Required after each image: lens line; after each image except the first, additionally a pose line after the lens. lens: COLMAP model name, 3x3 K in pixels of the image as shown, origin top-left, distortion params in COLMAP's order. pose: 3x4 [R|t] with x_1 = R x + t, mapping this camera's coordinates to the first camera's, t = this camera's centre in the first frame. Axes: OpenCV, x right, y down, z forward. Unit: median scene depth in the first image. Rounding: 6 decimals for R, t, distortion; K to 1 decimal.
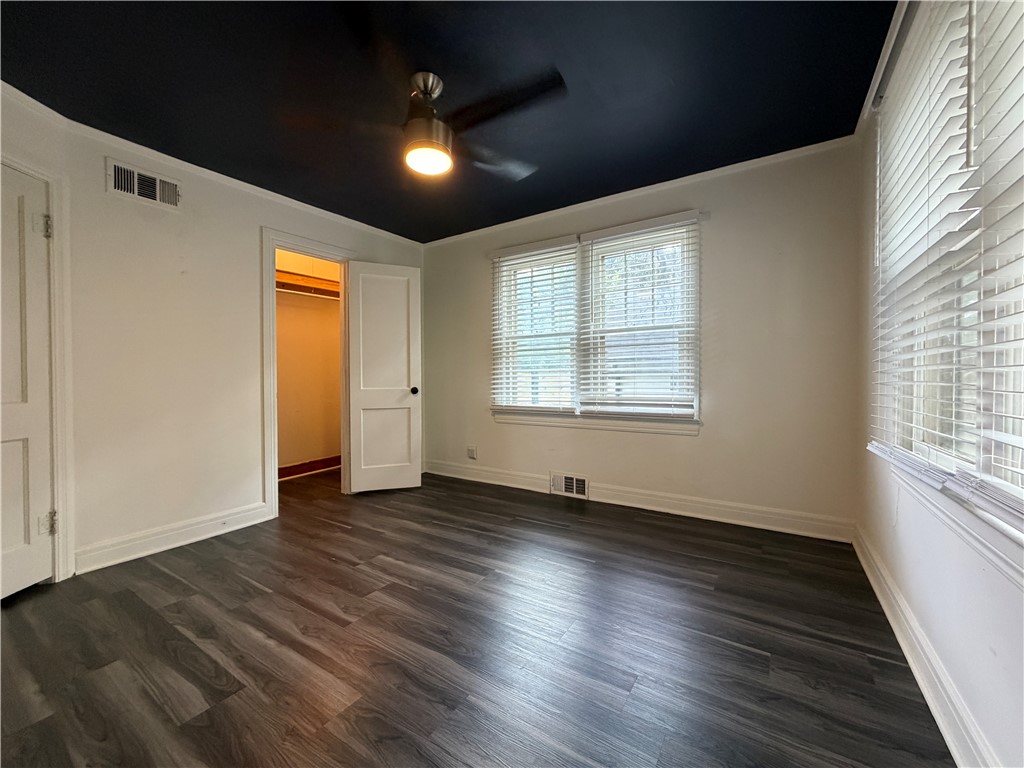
lens RADIAL K [[408.8, 0, 510.0], [0, 408.8, 383.9], [0, 0, 1]] dist [-0.000473, 0.000417]
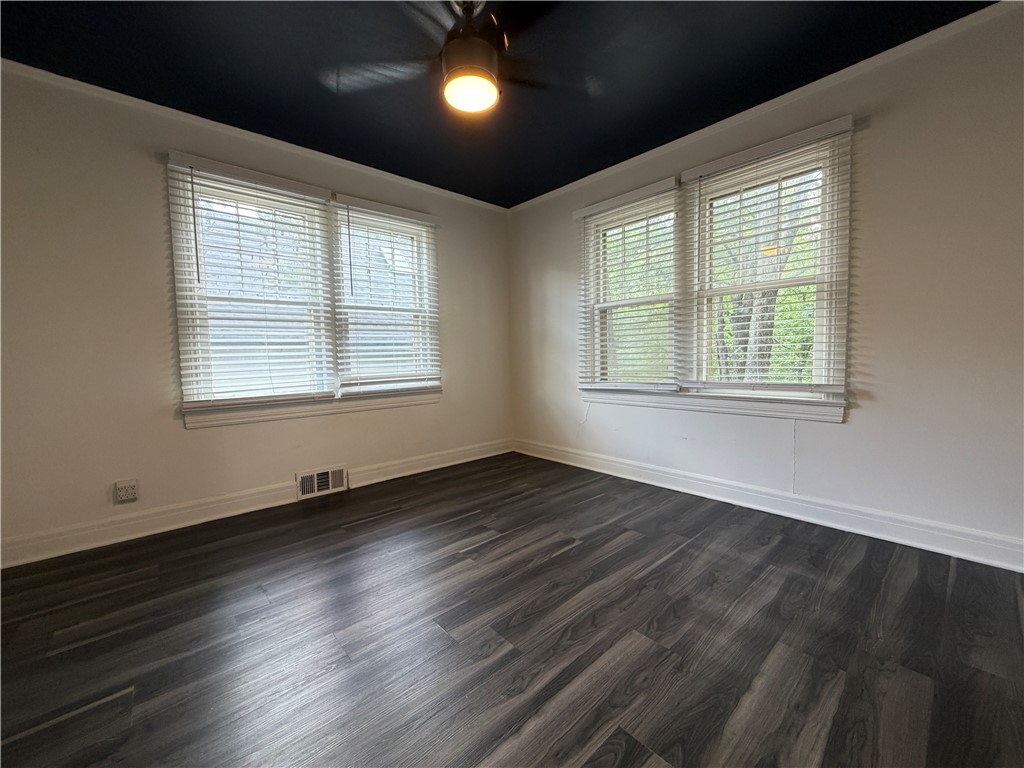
lens RADIAL K [[408.8, 0, 511.0], [0, 408.8, 385.3], [0, 0, 1]] dist [-0.000473, 0.000417]
pose [[0.258495, -0.068159, 0.963605, -0.659574], [0.031929, 0.997566, 0.061996, 0.004498], [-0.965485, 0.014742, 0.260042, 0.453663]]
